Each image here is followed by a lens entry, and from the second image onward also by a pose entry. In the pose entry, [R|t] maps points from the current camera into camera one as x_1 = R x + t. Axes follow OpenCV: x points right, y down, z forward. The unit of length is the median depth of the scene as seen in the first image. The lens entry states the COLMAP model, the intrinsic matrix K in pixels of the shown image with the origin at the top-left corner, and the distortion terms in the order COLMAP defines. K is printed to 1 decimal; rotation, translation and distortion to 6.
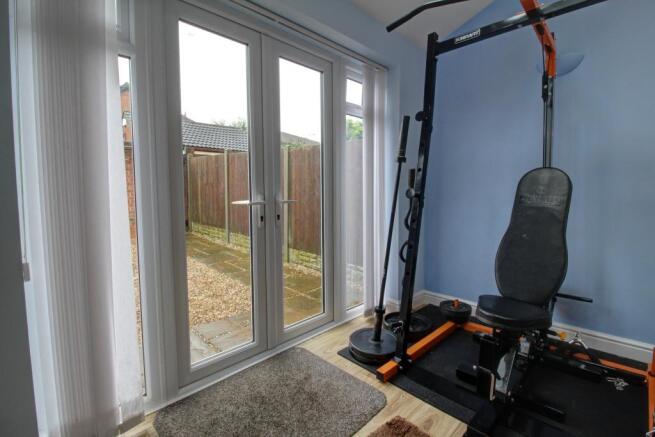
lens RADIAL K [[306.8, 0, 326.3], [0, 306.8, 211.1], [0, 0, 1]] dist [-0.004063, -0.001806]
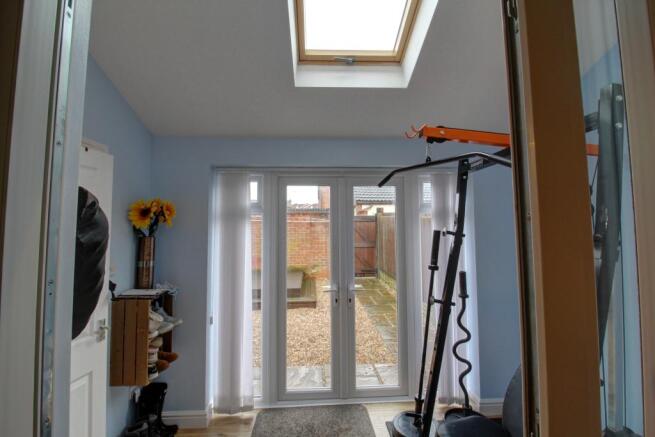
lens RADIAL K [[306.8, 0, 324.1], [0, 306.8, 213.9], [0, 0, 1]] dist [-0.004063, -0.001806]
pose [[0.747163, -0.026827, -0.664100, 0.703909], [-0.042985, 0.995143, -0.088561, -0.248676], [0.663250, 0.094716, 0.742380, -0.141820]]
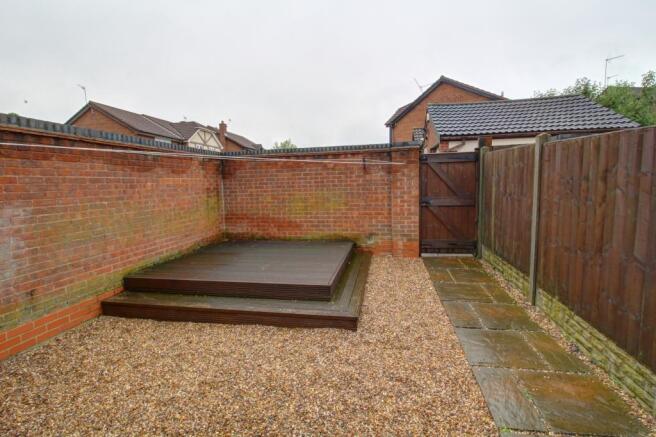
lens RADIAL K [[307.3, 0, 324.0], [0, 307.3, 206.2], [0, 0, 1]] dist [-0.004063, -0.001806]
pose [[0.562438, 0.055381, -0.824983, -0.256948], [-0.033550, 0.998461, 0.044154, -0.262940], [0.826158, 0.002844, 0.563431, 1.142307]]
